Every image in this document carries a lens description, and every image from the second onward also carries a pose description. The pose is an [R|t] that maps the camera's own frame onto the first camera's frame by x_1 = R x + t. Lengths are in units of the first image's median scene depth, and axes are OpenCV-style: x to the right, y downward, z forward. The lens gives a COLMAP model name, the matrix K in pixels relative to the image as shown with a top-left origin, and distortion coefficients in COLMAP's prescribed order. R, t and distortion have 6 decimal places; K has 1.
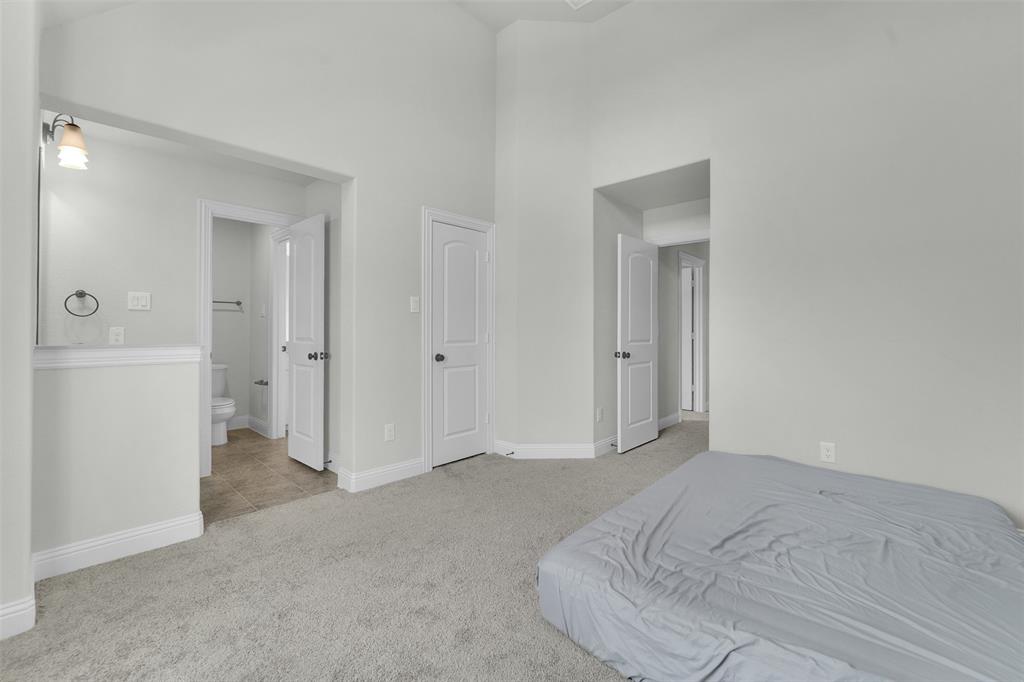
lens RADIAL K [[419.1, 0, 509.3], [0, 419.1, 334.0], [0, 0, 1]] dist [-0.000951, -0.000451]
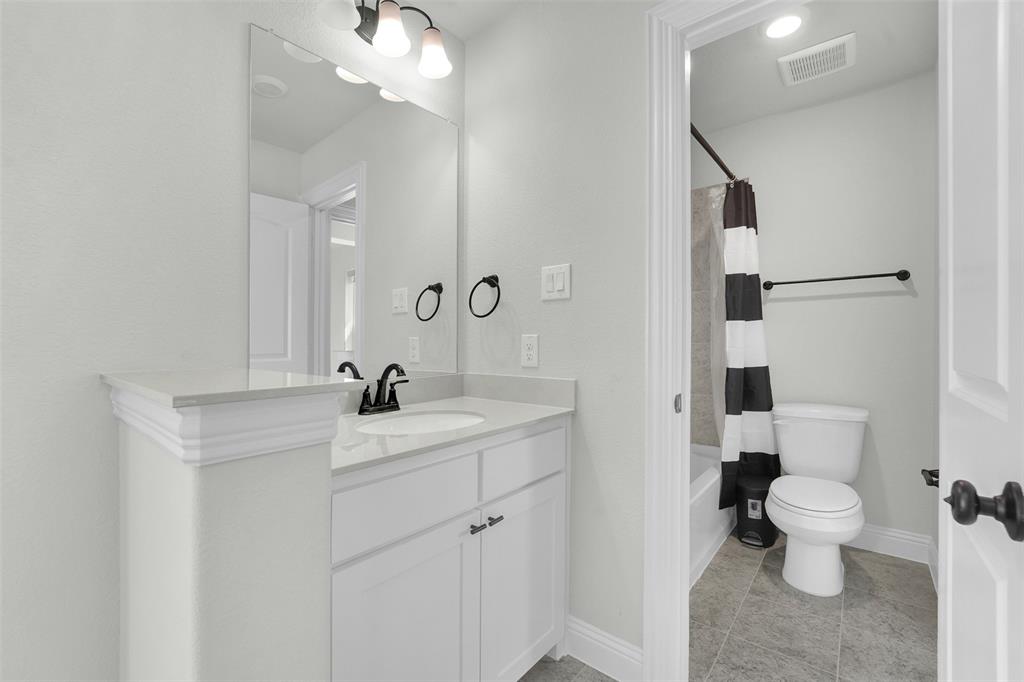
lens RADIAL K [[419.1, 0, 518.4], [0, 419.1, 342.3], [0, 0, 1]] dist [-0.000951, -0.000451]
pose [[0.050175, -0.002134, -0.998738, -0.374147], [-0.001960, 0.999996, -0.002235, -0.003901], [0.998739, 0.002069, 0.050170, 0.929099]]
